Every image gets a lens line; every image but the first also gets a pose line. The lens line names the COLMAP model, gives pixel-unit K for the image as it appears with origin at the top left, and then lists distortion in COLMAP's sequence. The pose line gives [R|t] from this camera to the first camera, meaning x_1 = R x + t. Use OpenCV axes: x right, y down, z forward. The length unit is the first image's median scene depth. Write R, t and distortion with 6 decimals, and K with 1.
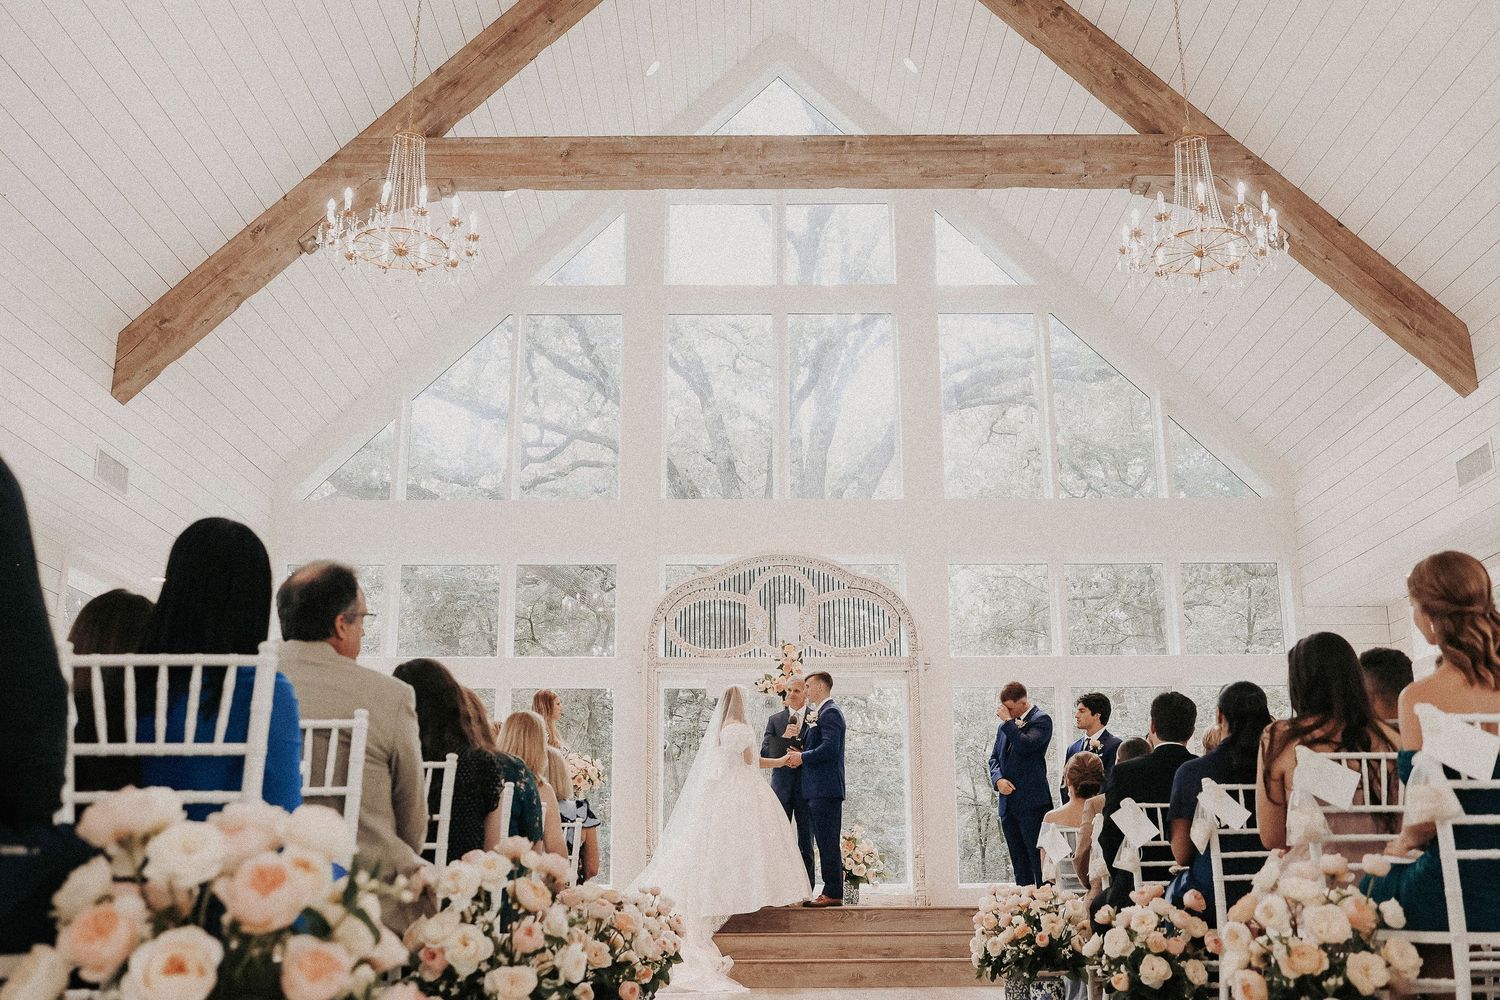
lens RADIAL K [[1508.4, 0, 752.6], [0, 1508.4, 500.7], [0, 0, 1]] dist [-0.049192, 0.000000]
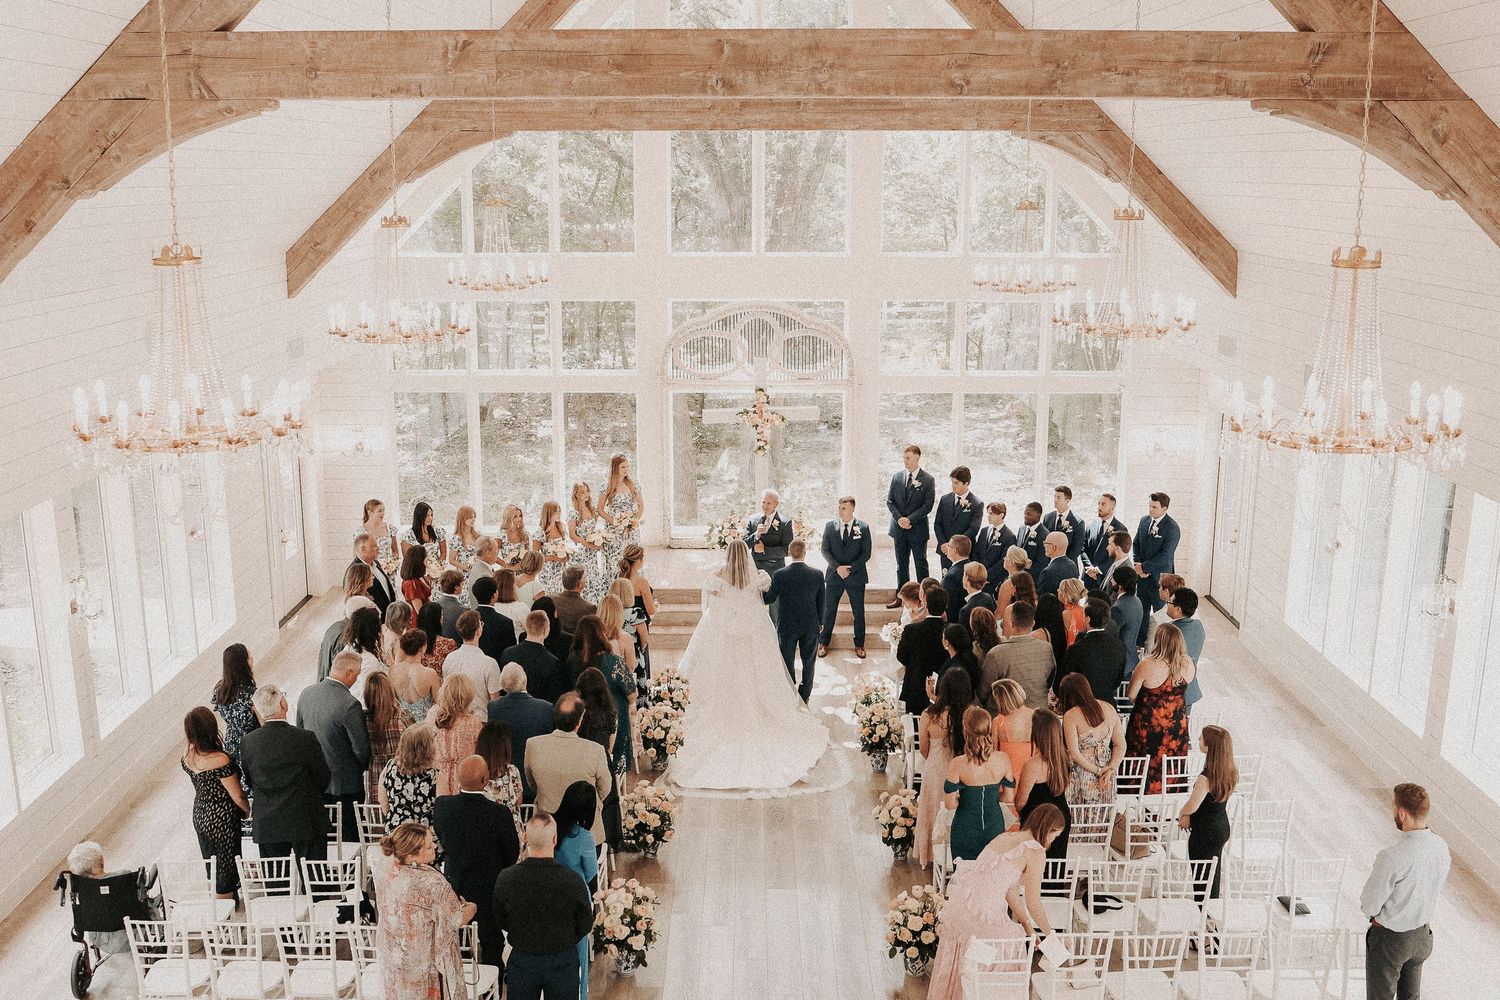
lens RADIAL K [[1508.4, 0, 748.0], [0, 1508.4, 501.2], [0, 0, 1]] dist [-0.049192, 0.000000]
pose [[0.999971, 0.007121, -0.002587, 0.020728], [-0.005188, 0.892374, 0.451266, -0.538324], [0.005522, -0.451240, 0.892386, -0.370986]]
